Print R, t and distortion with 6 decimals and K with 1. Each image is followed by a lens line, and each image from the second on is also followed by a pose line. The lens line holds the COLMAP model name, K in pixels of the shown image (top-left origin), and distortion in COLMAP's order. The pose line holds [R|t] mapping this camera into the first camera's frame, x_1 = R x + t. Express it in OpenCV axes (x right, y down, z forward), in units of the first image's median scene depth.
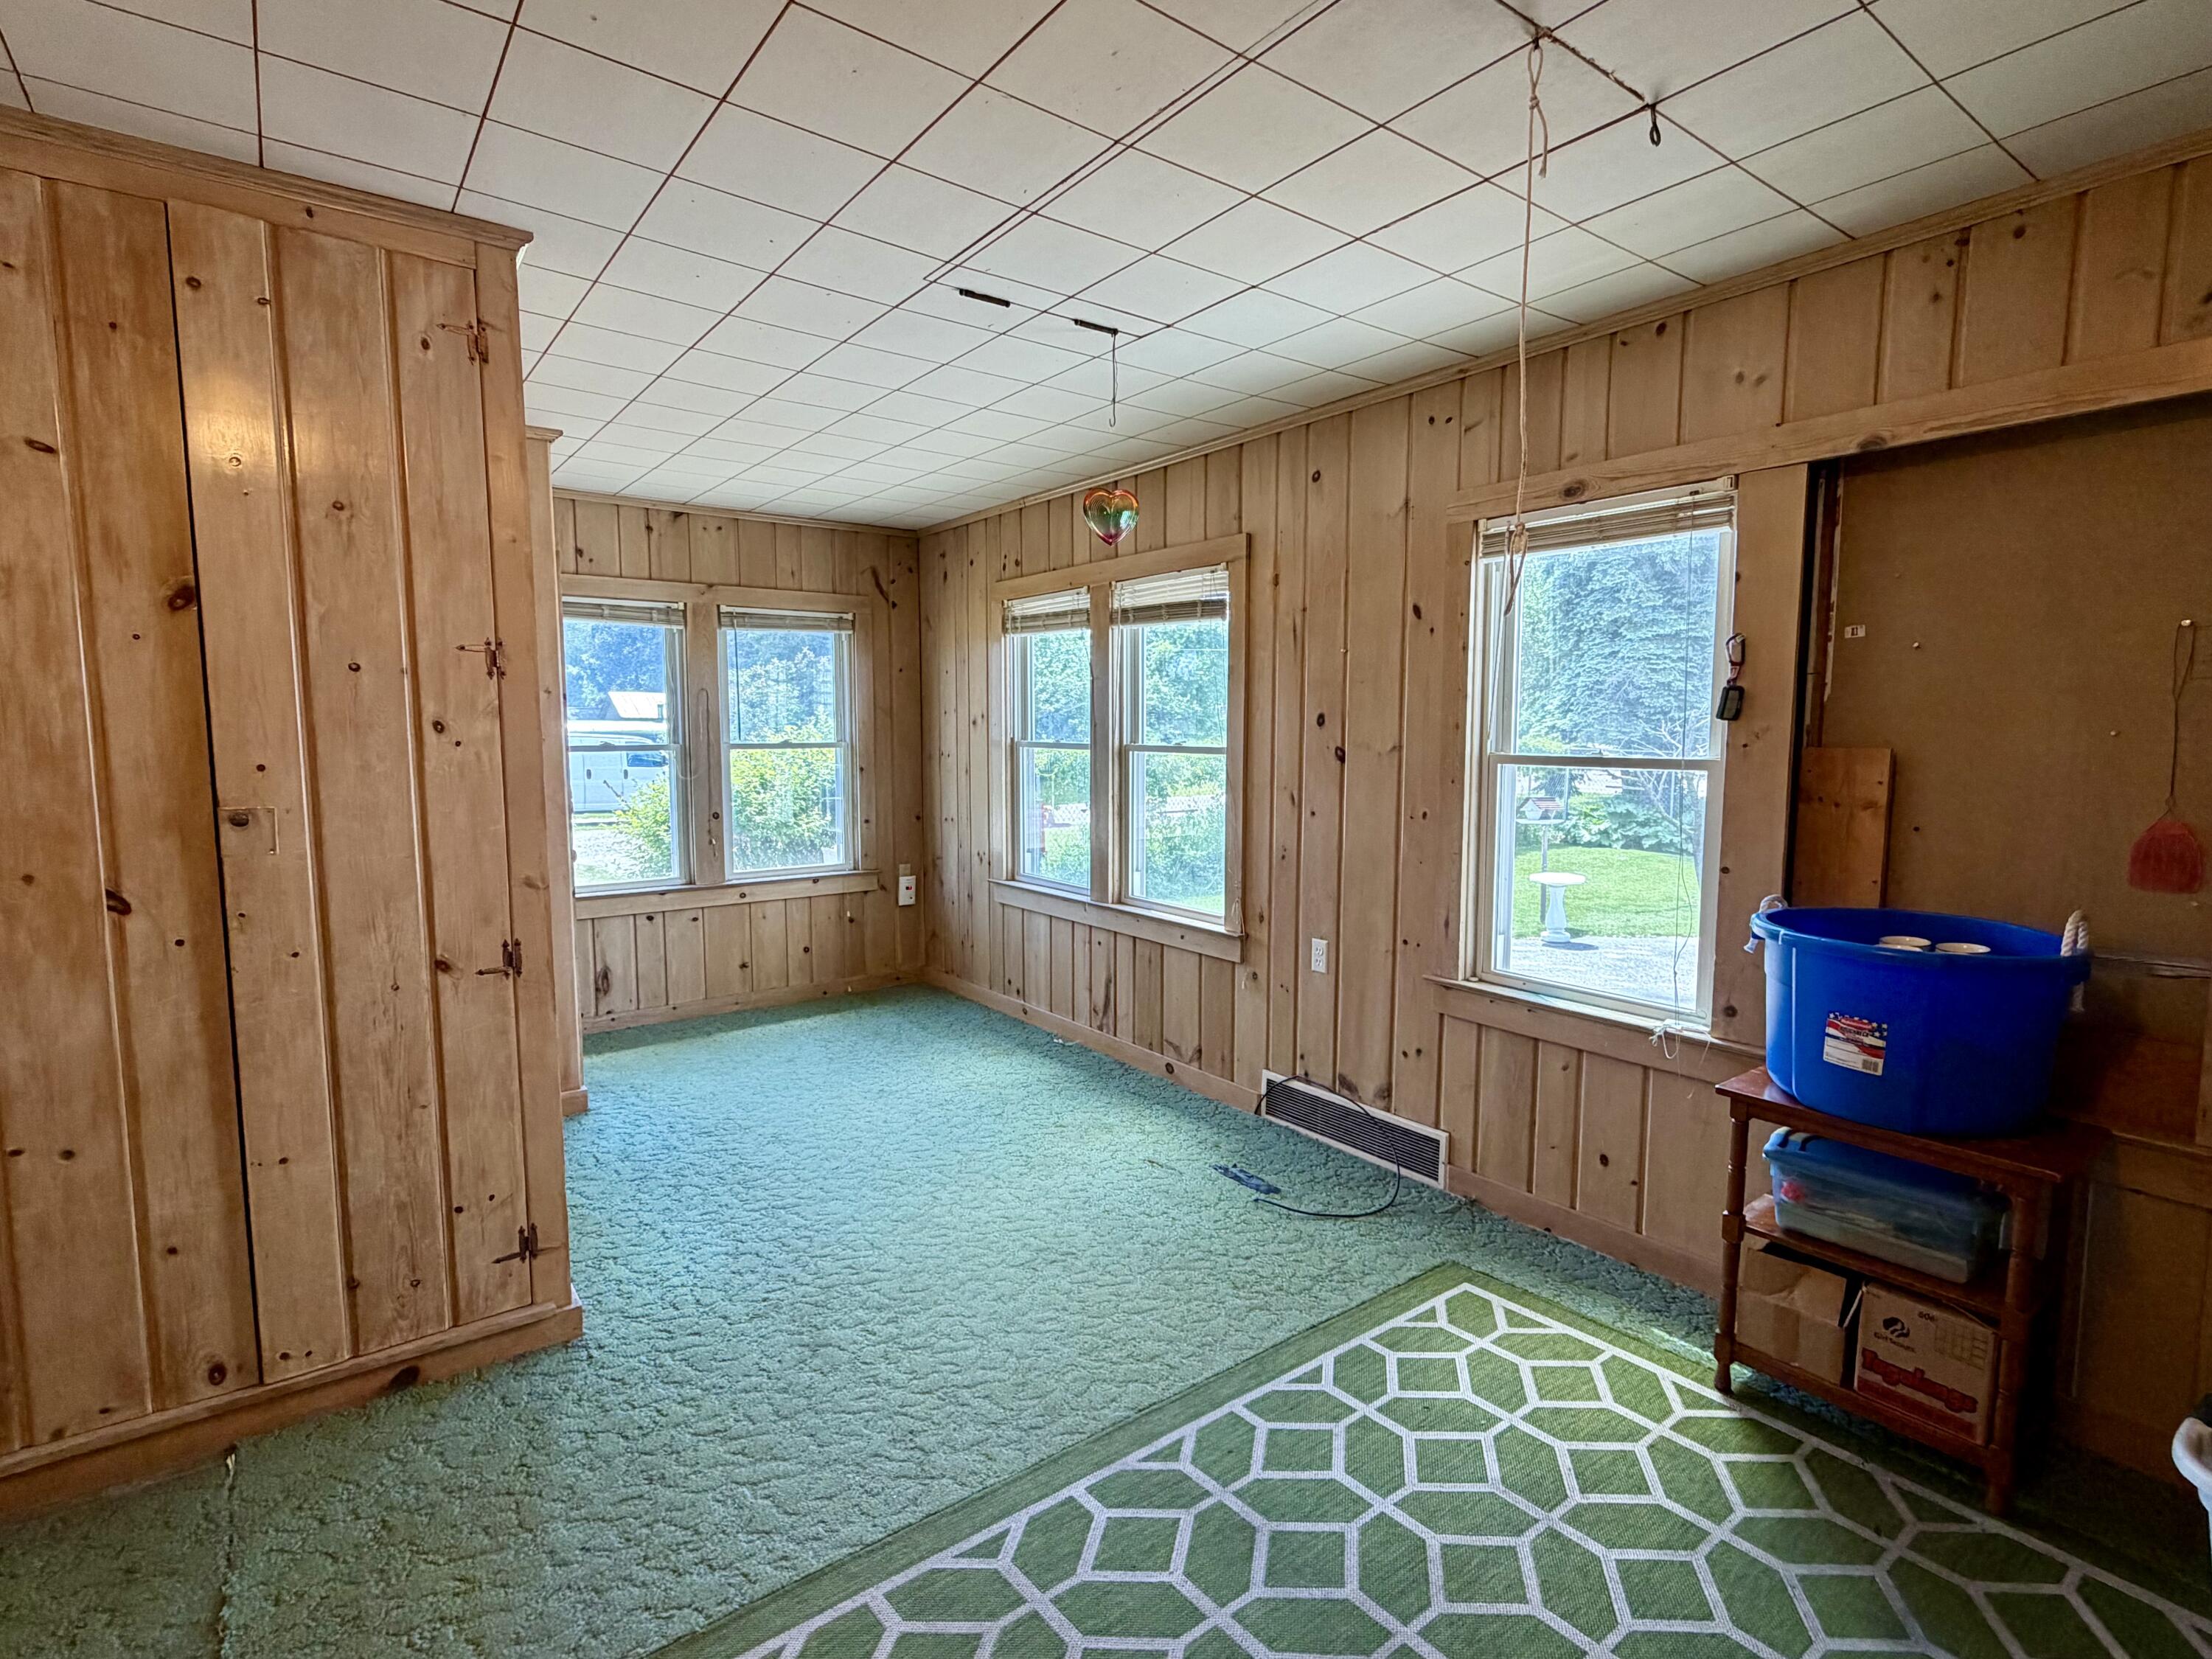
lens RADIAL K [[1084.5, 0, 1104.5], [0, 1084.5, 830.9], [0, 0, 1]] dist [0.000275, 0.000872]
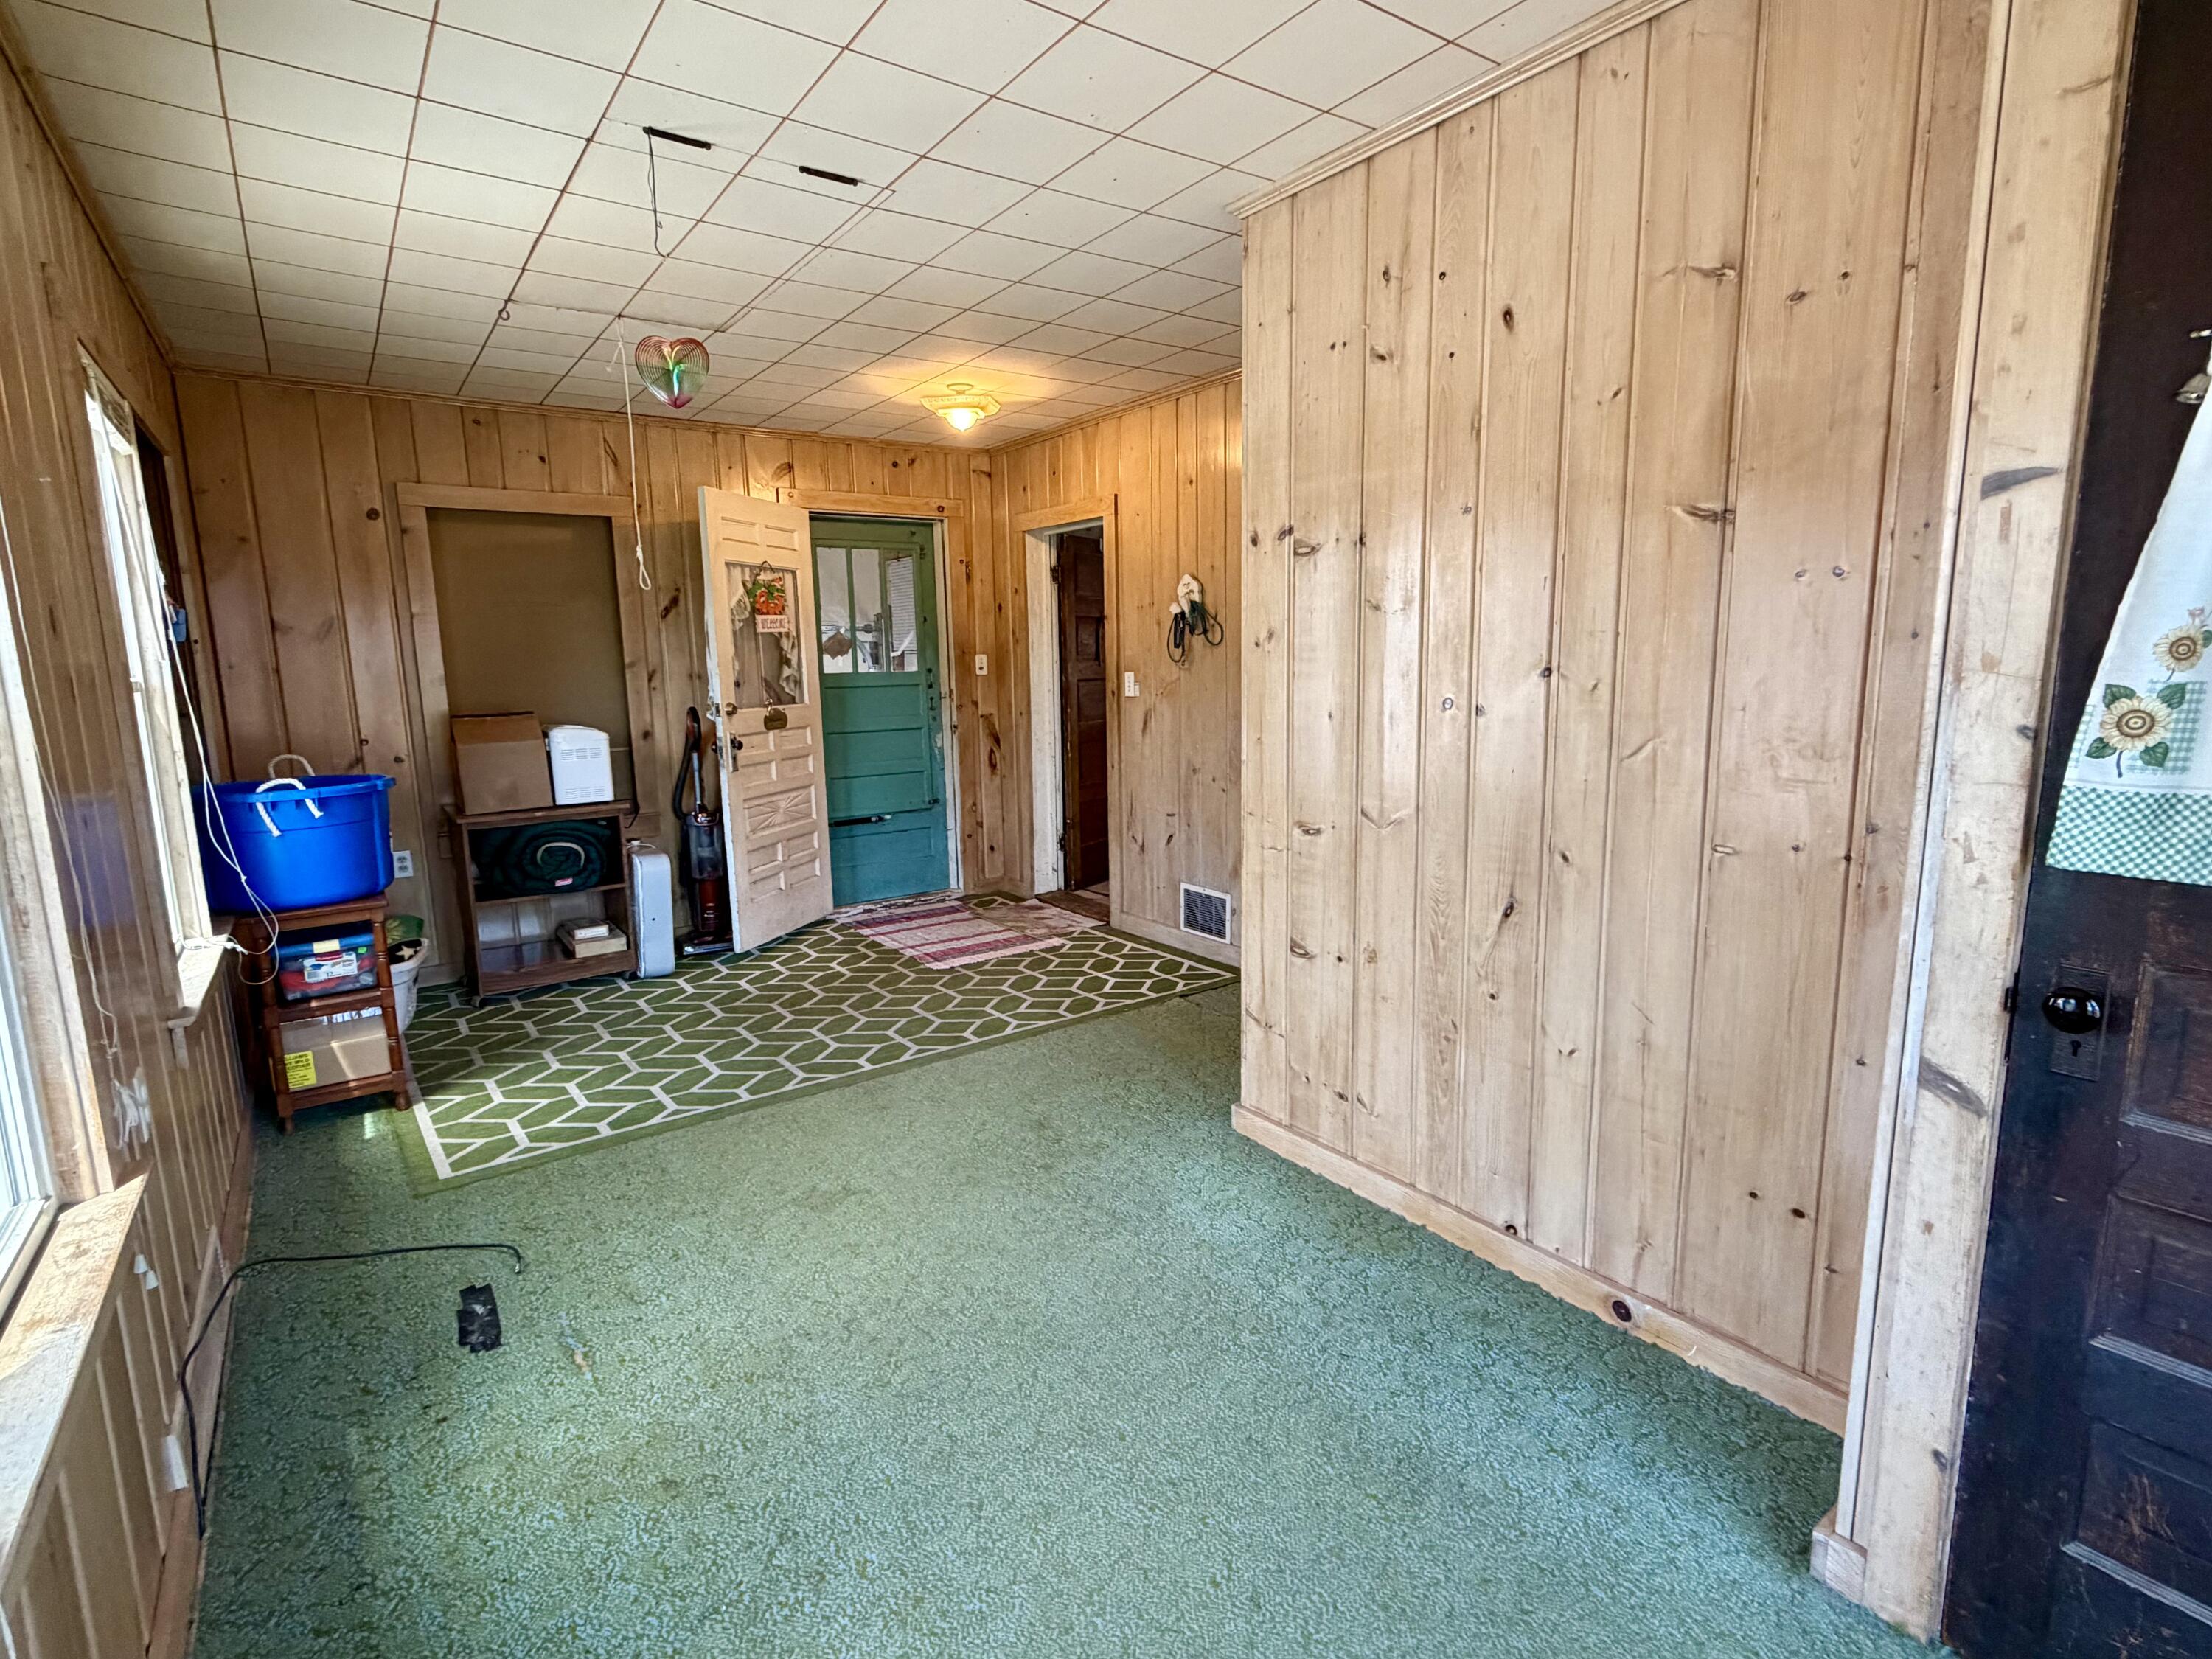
lens RADIAL K [[1084.5, 0, 1104.5], [0, 1084.5, 830.9], [0, 0, 1]] dist [0.000275, 0.000872]
pose [[-0.999565, 0.016454, 0.024495, -0.396369], [0.022192, 0.966292, 0.256491, -0.190066], [-0.019449, 0.256923, -0.966236, 2.236393]]
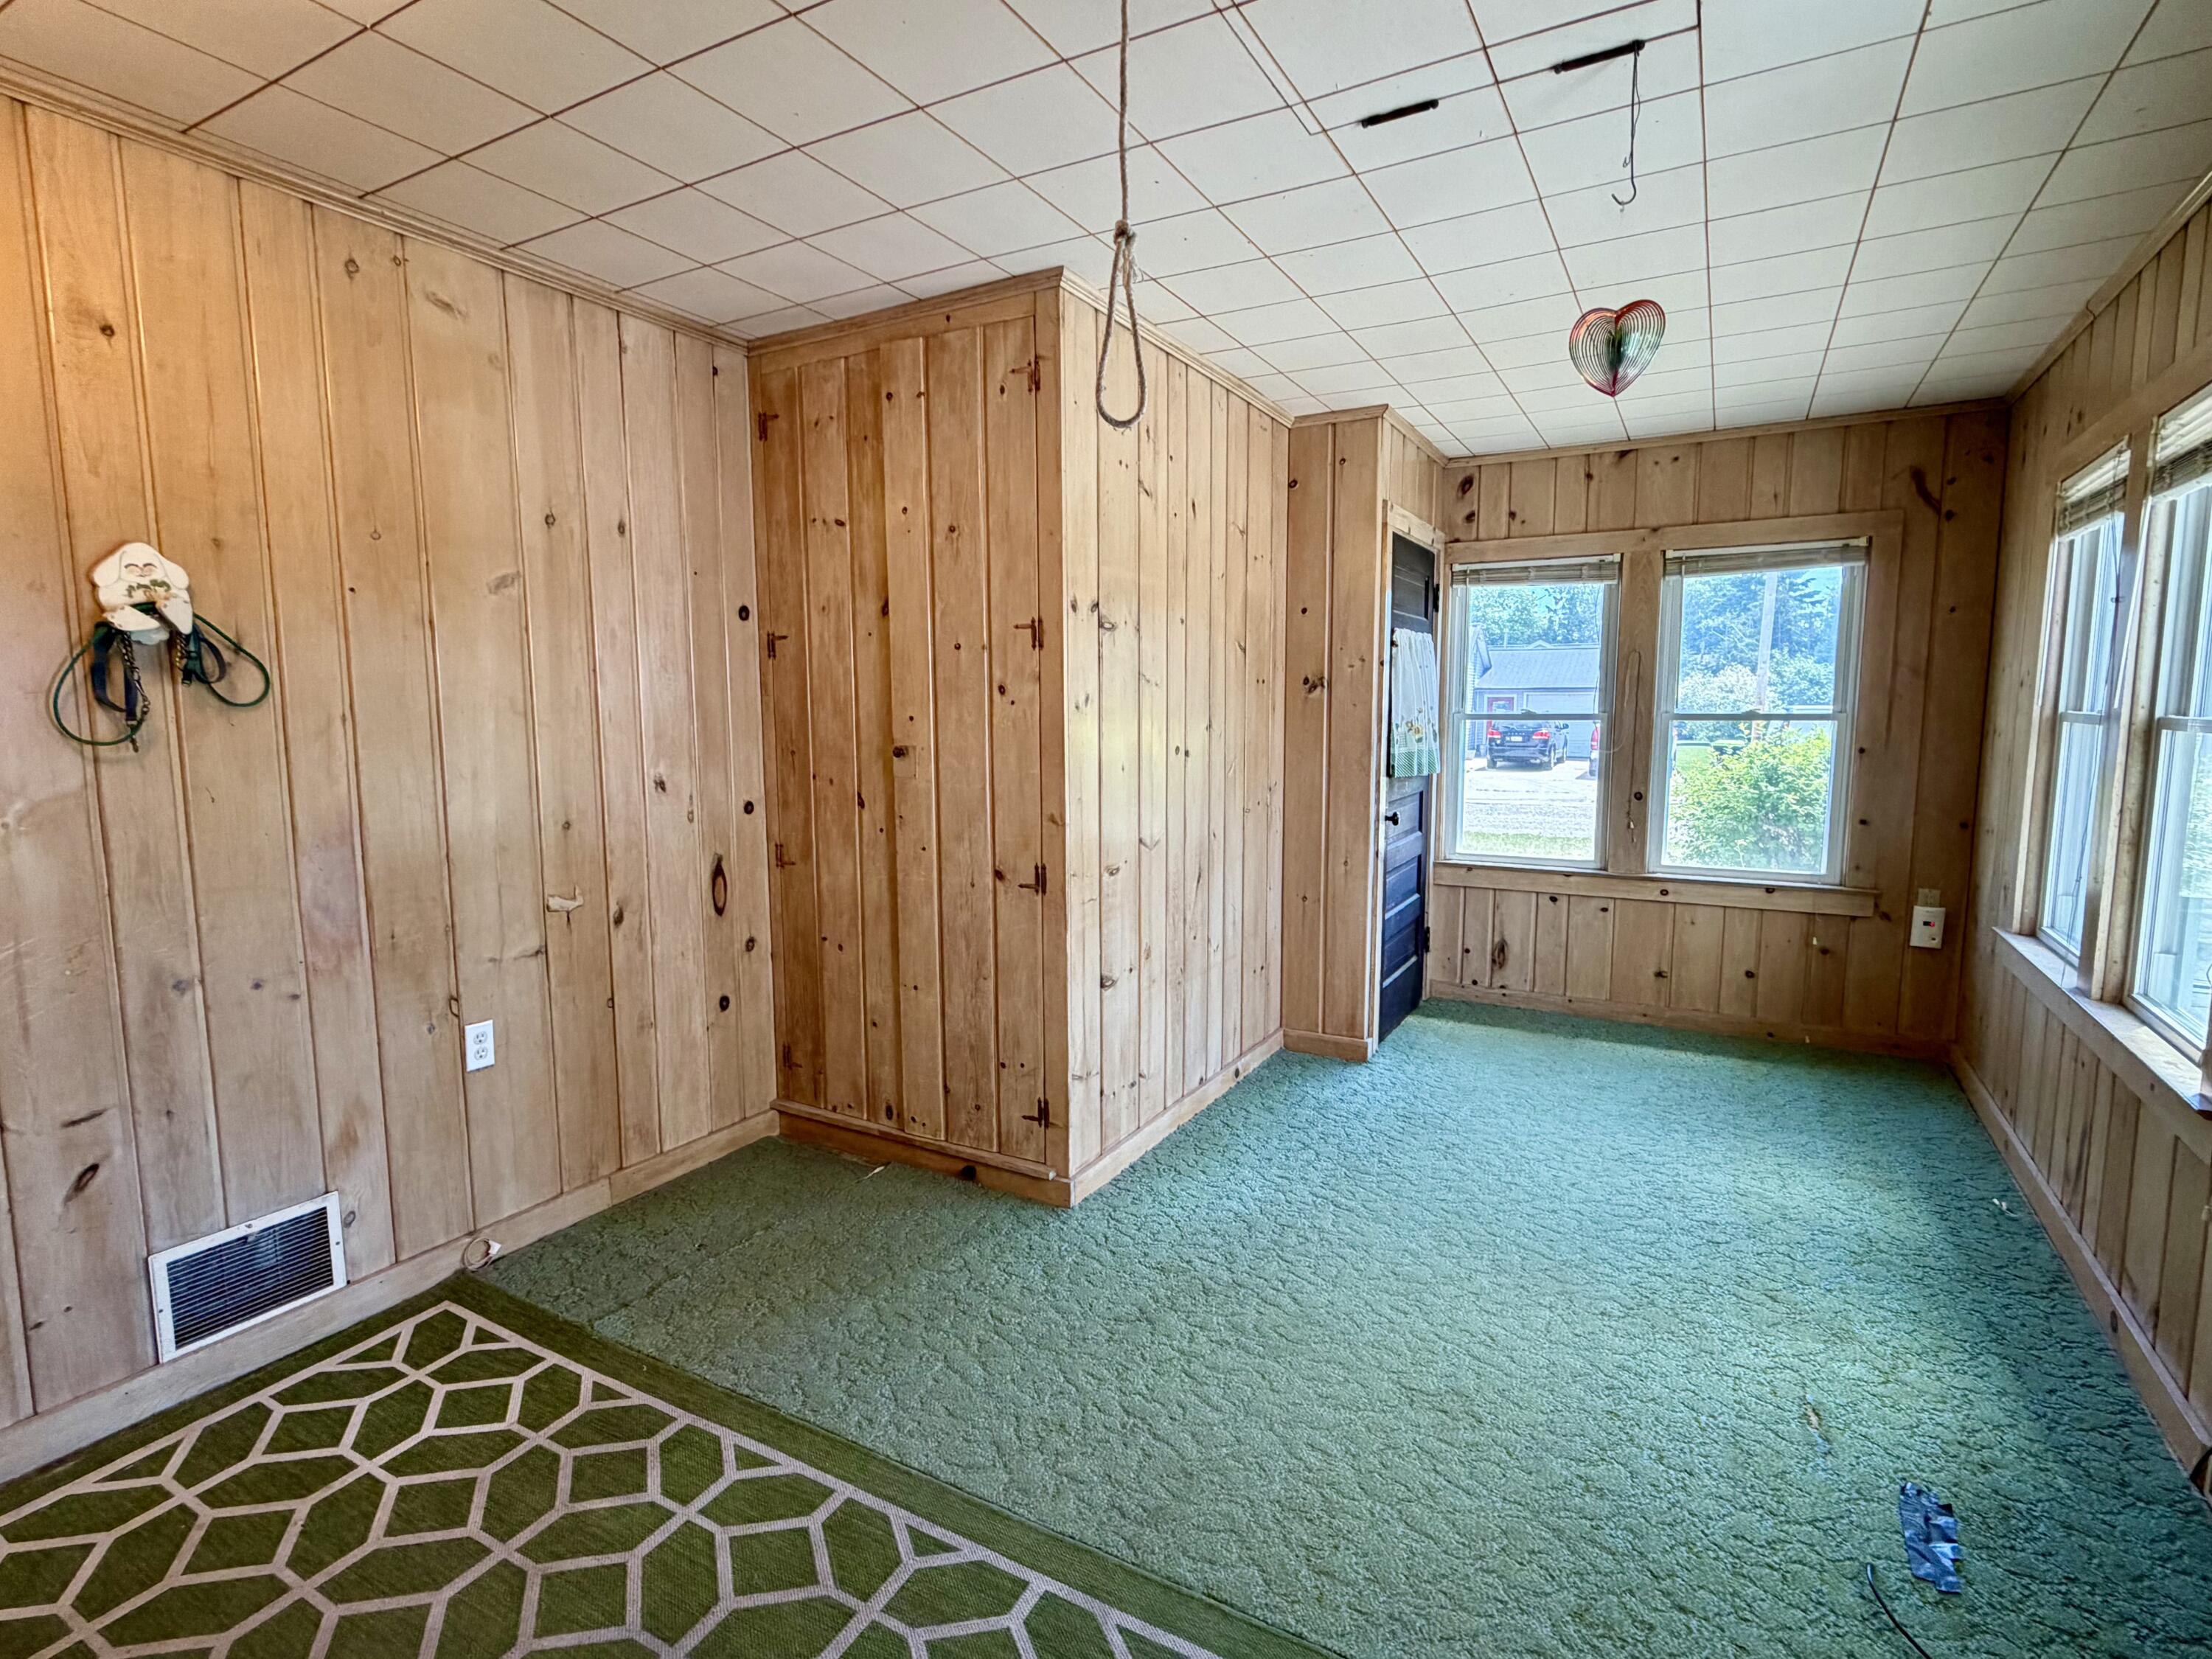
lens RADIAL K [[1084.5, 0, 1104.5], [0, 1084.5, 830.9], [0, 0, 1]] dist [0.000275, 0.000872]
pose [[0.395192, 0.105803, -0.912485, 0.598880], [-0.085790, 0.993254, 0.078013, -0.038813], [0.914584, 0.047452, 0.401603, 0.577426]]
